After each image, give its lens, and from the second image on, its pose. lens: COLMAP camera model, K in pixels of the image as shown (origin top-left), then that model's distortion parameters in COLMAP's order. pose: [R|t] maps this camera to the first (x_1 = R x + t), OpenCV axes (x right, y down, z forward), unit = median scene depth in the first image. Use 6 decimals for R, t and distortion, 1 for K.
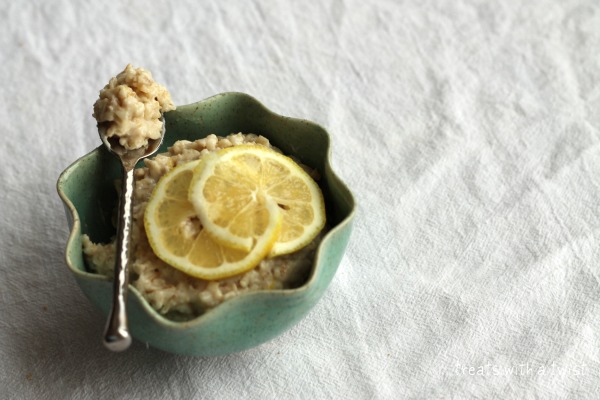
lens RADIAL K [[1543.3, 0, 300.5], [0, 1543.3, 194.3], [0, 0, 1]] dist [-0.125765, 0.000000]
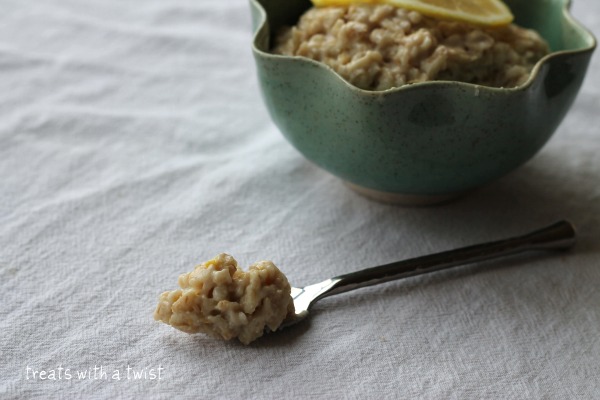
lens RADIAL K [[1543.3, 0, 304.5], [0, 1543.3, 201.6], [0, 0, 1]] dist [-0.125765, 0.000000]
pose [[-0.629338, -0.366773, 0.685135, -0.587189], [0.559715, 0.397686, 0.727025, -0.558539], [-0.539122, 0.841025, -0.044990, 1.046414]]
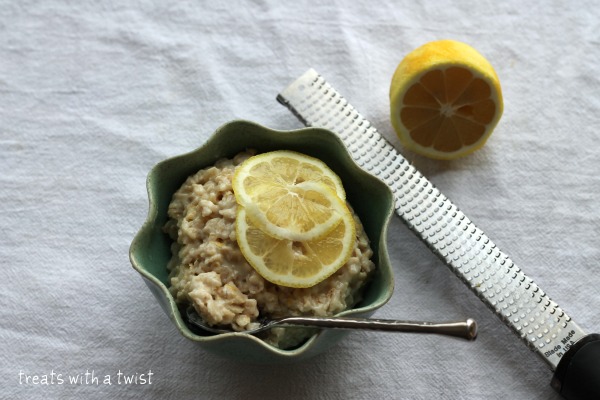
lens RADIAL K [[1543.3, 0, 302.4], [0, 1543.3, 201.0], [0, 0, 1]] dist [-0.125765, 0.000000]
pose [[0.365711, -0.814701, 0.450020, -0.498727], [0.662951, 0.567389, 0.488431, -0.502412], [-0.653262, 0.119717, 0.747607, 0.103093]]
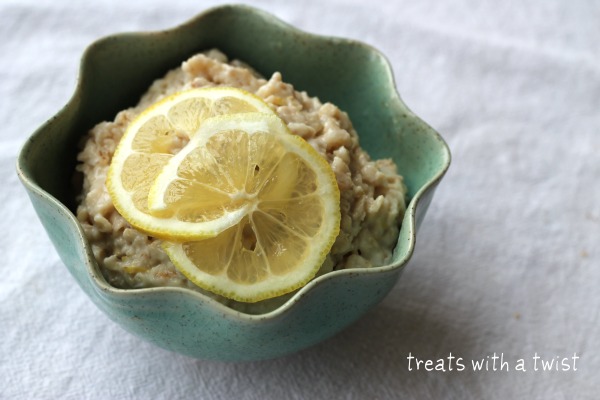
lens RADIAL K [[1543.3, 0, 299.4], [0, 1543.3, 200.5], [0, 0, 1]] dist [-0.125765, 0.000000]
pose [[-0.770563, -0.490110, 0.407463, -0.350926], [0.433302, 0.066011, 0.898828, -0.631221], [-0.467421, 0.869158, 0.161500, 0.851058]]
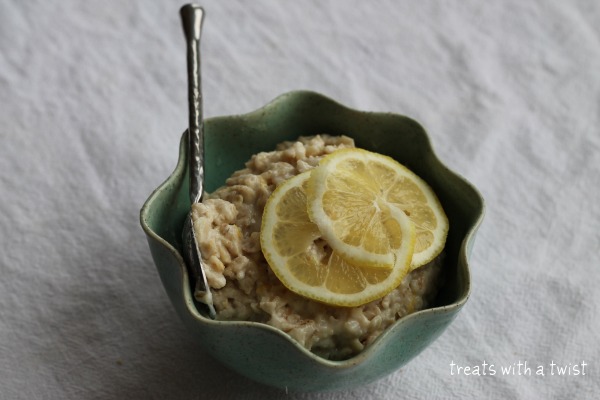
lens RADIAL K [[1543.3, 0, 302.9], [0, 1543.3, 204.3], [0, 0, 1]] dist [-0.125765, 0.000000]
pose [[0.962574, -0.140261, 0.231899, -0.247773], [0.129069, 0.989643, 0.062829, -0.054750], [-0.238310, -0.030547, 0.970709, 0.124538]]
